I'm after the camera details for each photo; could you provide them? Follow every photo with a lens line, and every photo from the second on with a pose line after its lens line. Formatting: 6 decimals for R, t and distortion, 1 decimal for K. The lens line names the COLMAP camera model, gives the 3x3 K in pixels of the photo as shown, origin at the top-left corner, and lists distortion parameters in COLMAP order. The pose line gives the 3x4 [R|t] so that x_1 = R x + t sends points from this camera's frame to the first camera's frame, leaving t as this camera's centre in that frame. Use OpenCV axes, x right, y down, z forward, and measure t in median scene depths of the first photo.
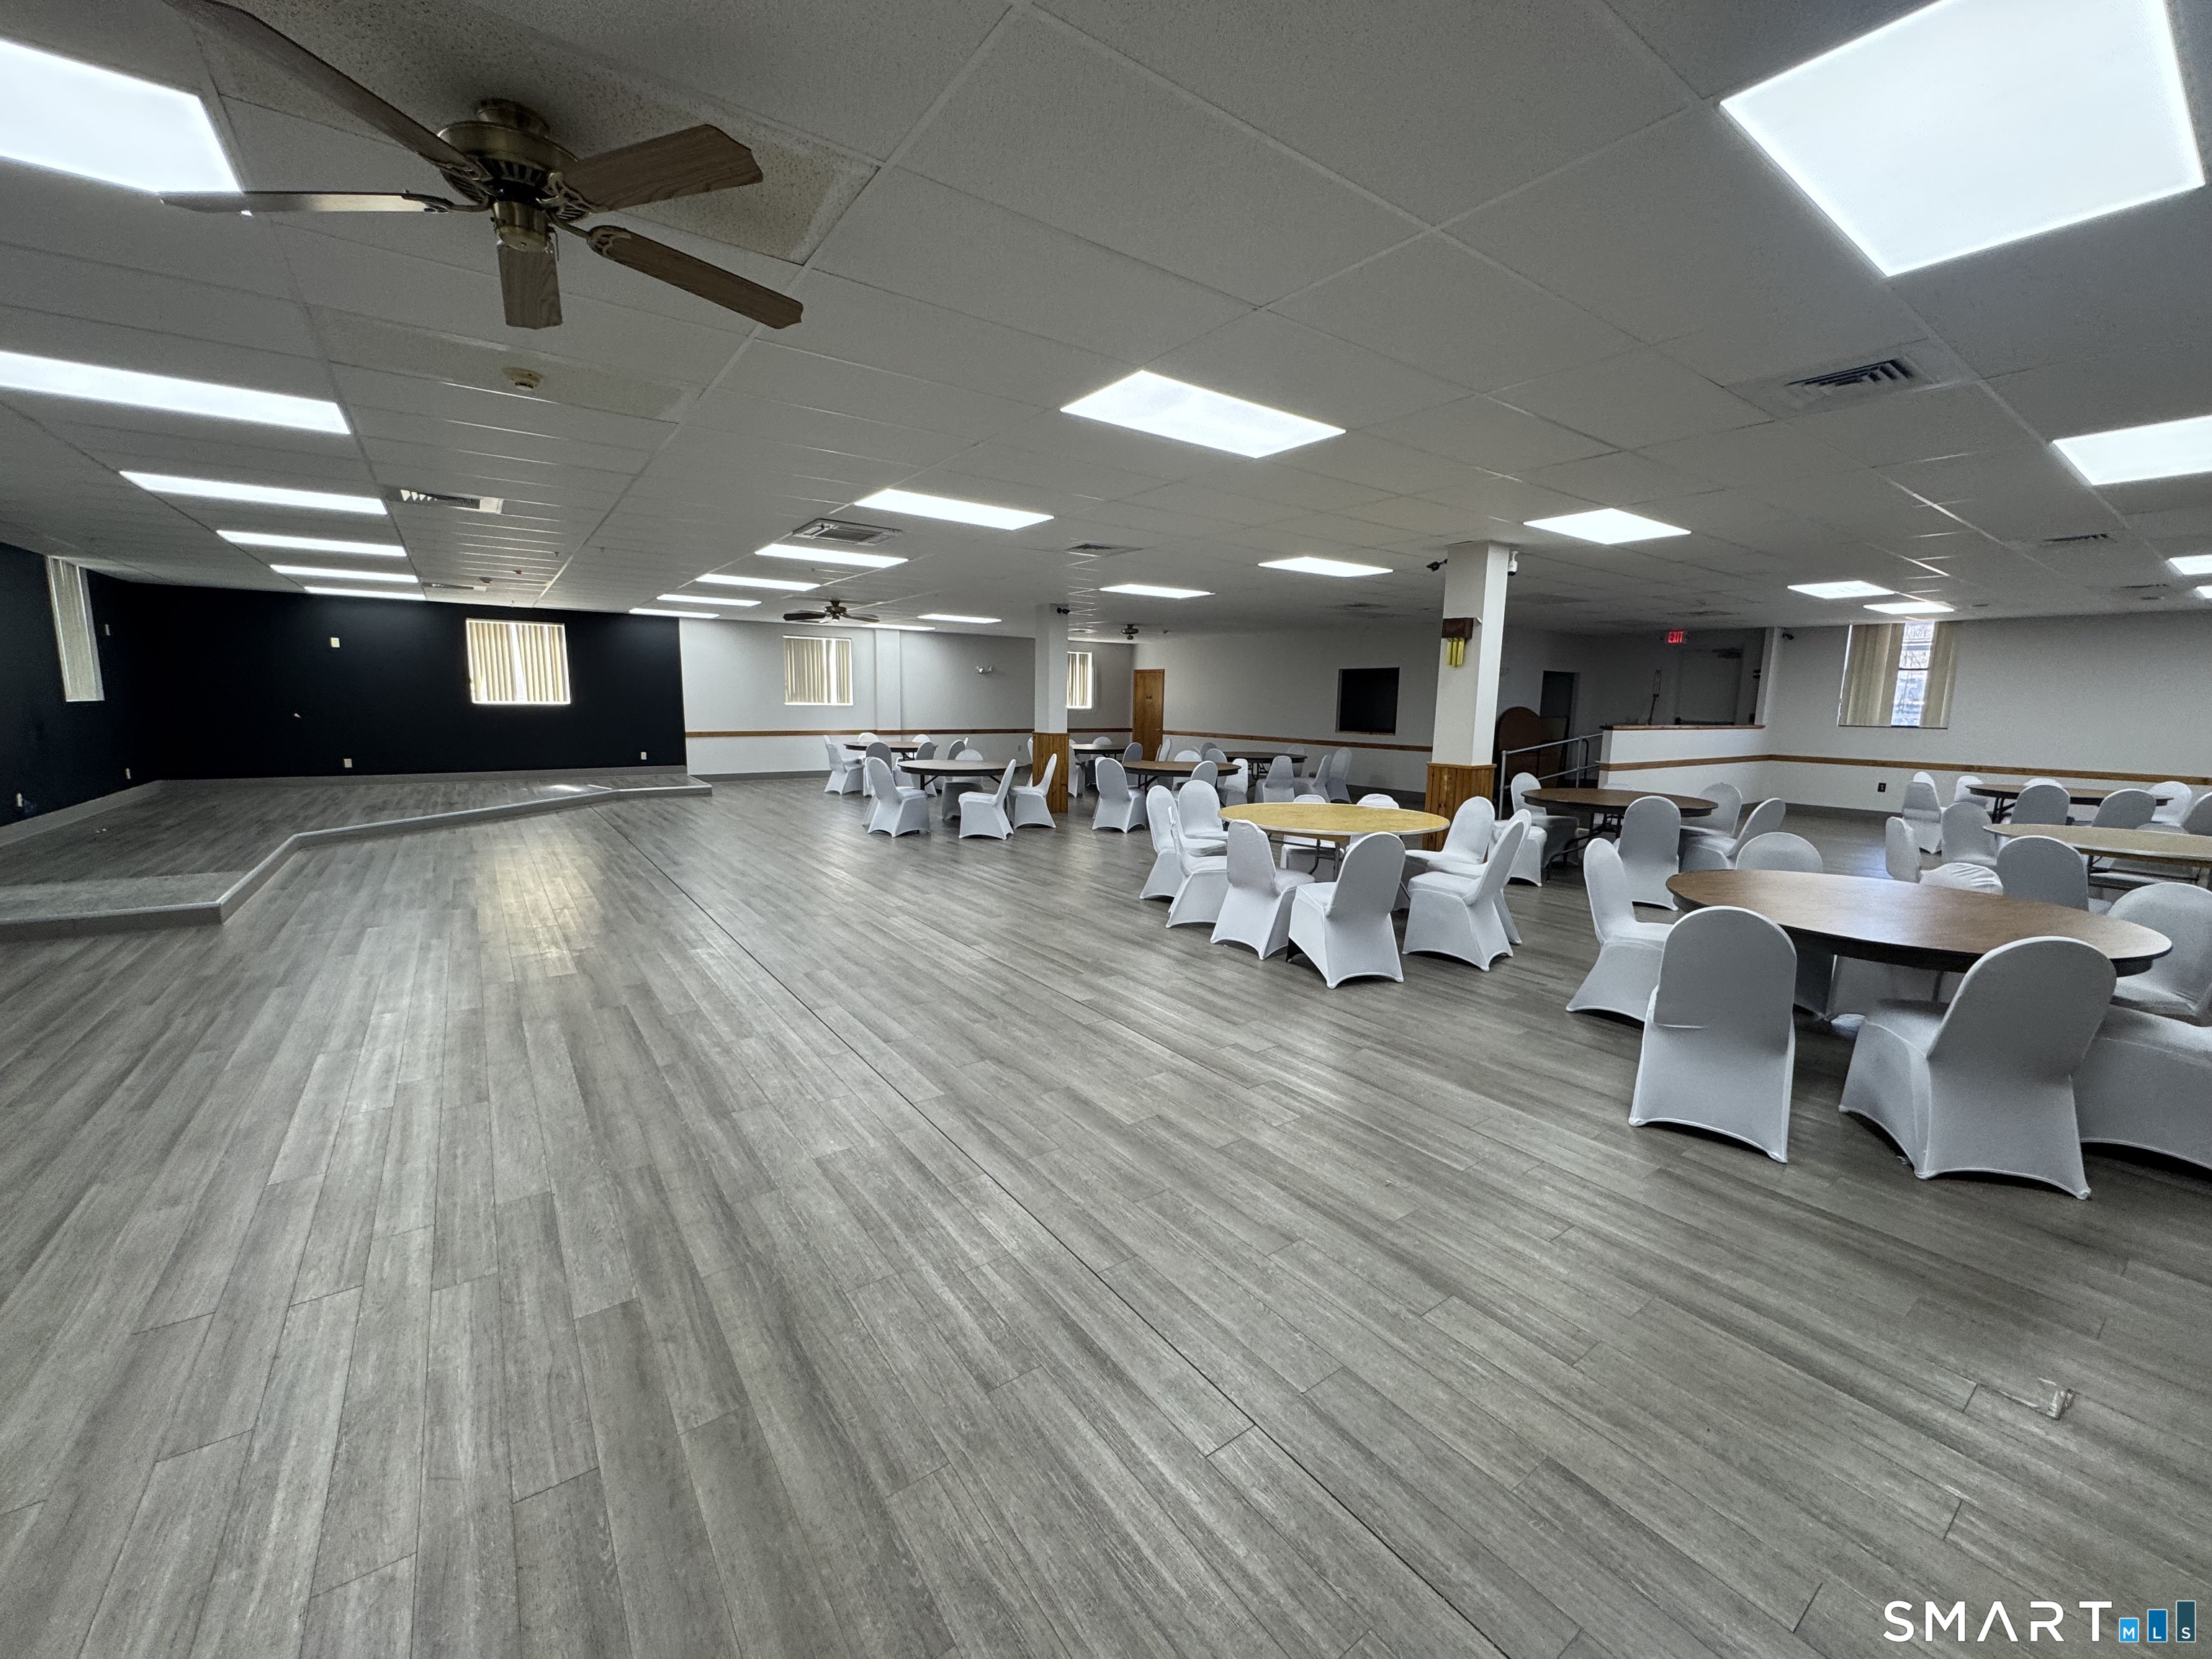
lens RADIAL K [[882.0, 0, 1100.7], [0, 882.0, 825.2], [0, 0, 1]] dist [0.000267, -0.000098]
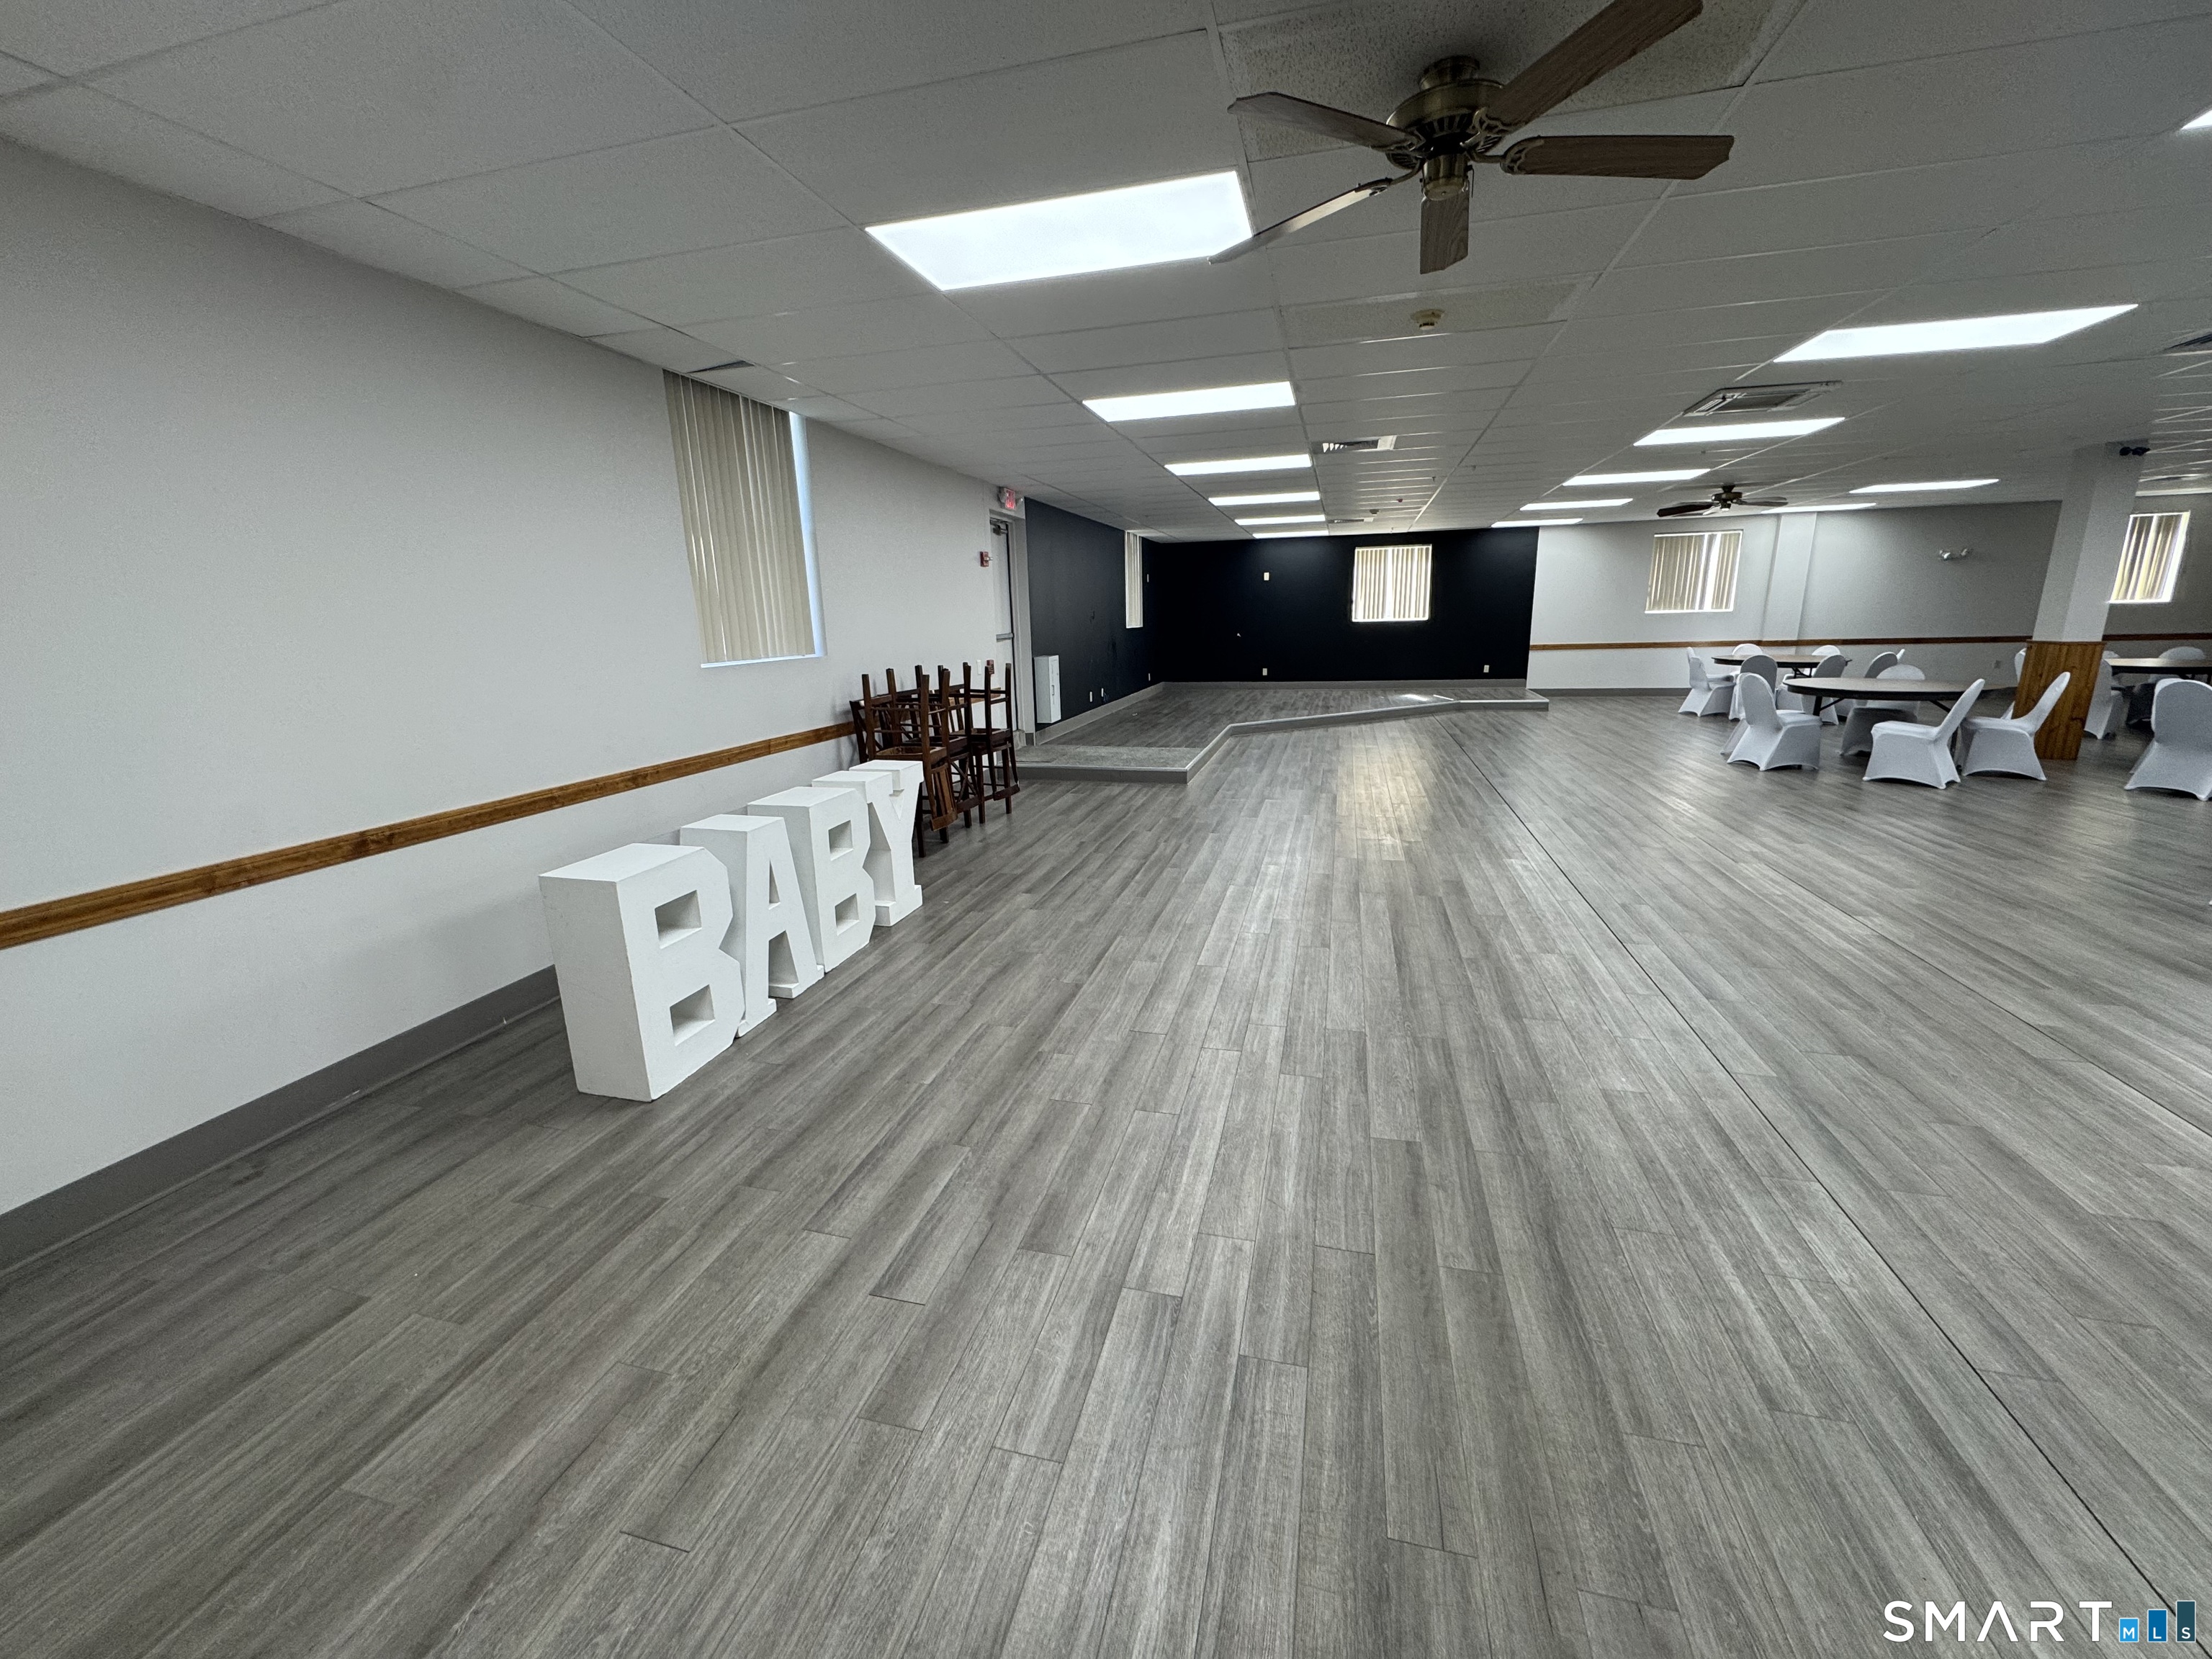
lens RADIAL K [[882.0, 0, 1104.9], [0, 882.0, 833.3], [0, 0, 1]] dist [0.000267, -0.000098]
pose [[0.637952, 0.152171, -0.754891, 0.015855], [-0.072807, 0.987809, 0.137594, 0.005427], [0.766626, -0.032817, 0.641254, -0.031098]]
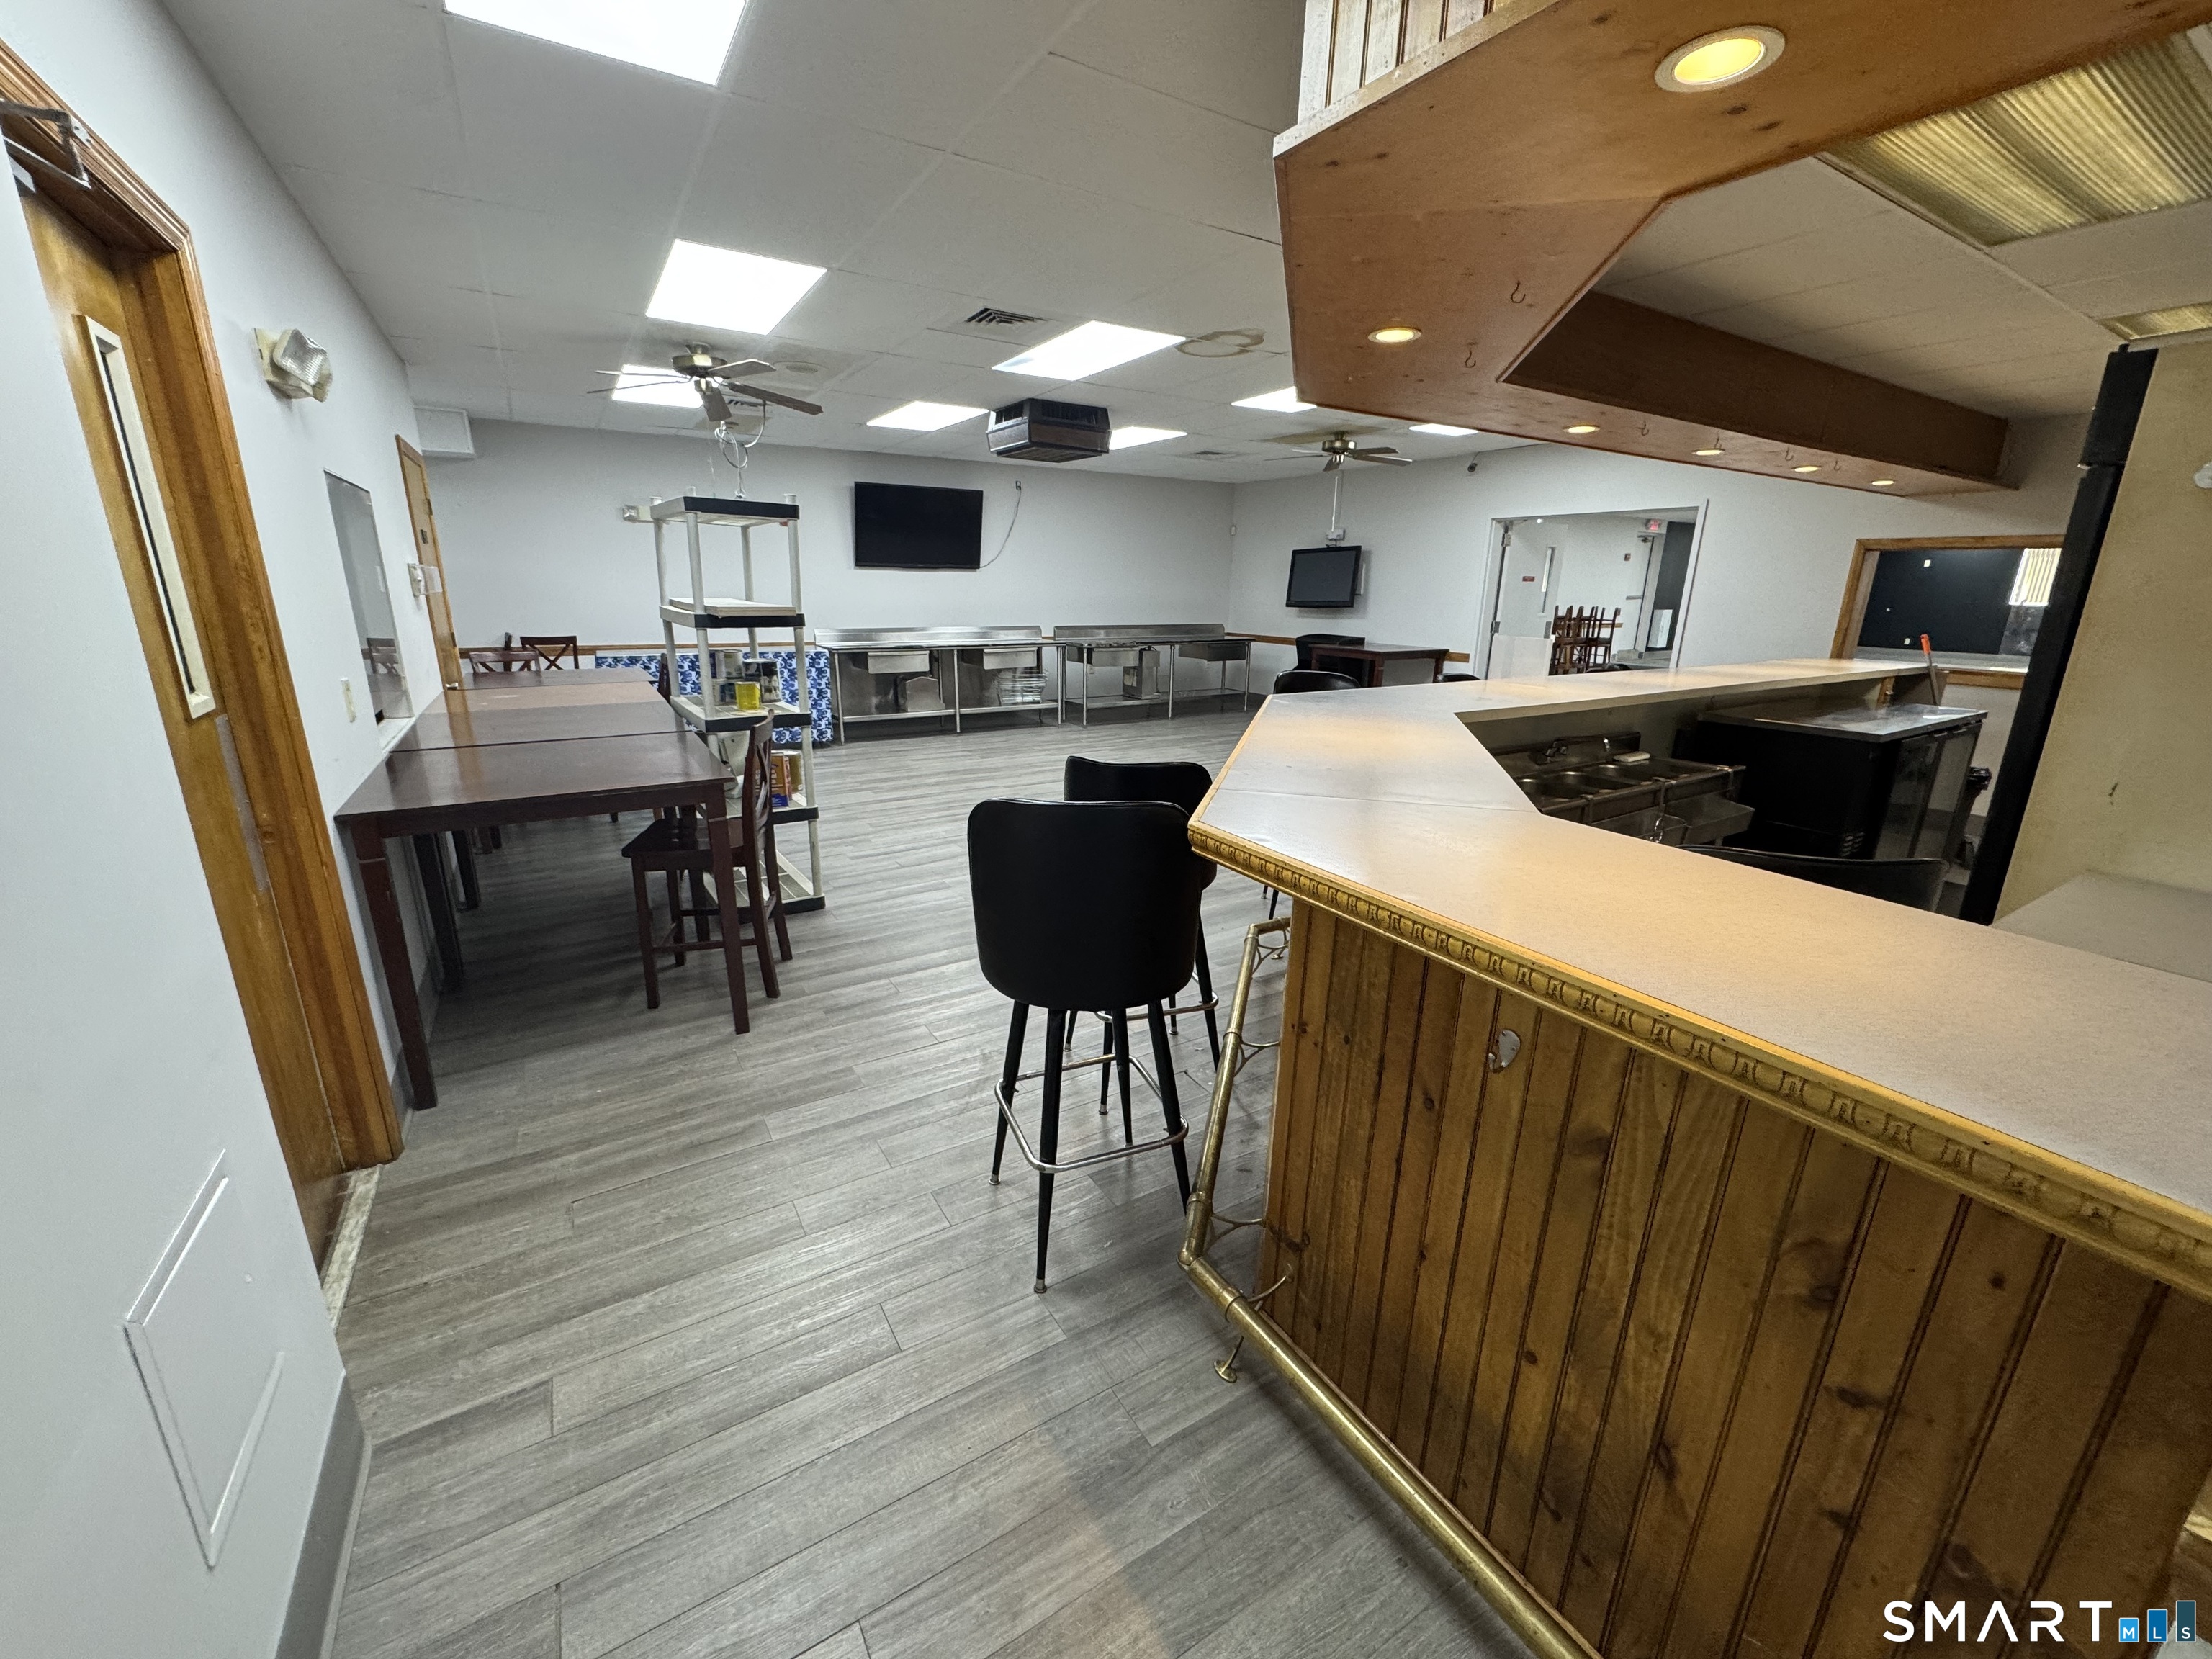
lens RADIAL K [[882.0, 0, 1109.8], [0, 882.0, 829.4], [0, 0, 1]] dist [0.000267, -0.000098]
pose [[-0.067220, 0.263748, -0.962247, 1.669578], [-0.160737, 0.948968, 0.271337, 0.099430], [0.984706, 0.172908, -0.021396, -0.626871]]
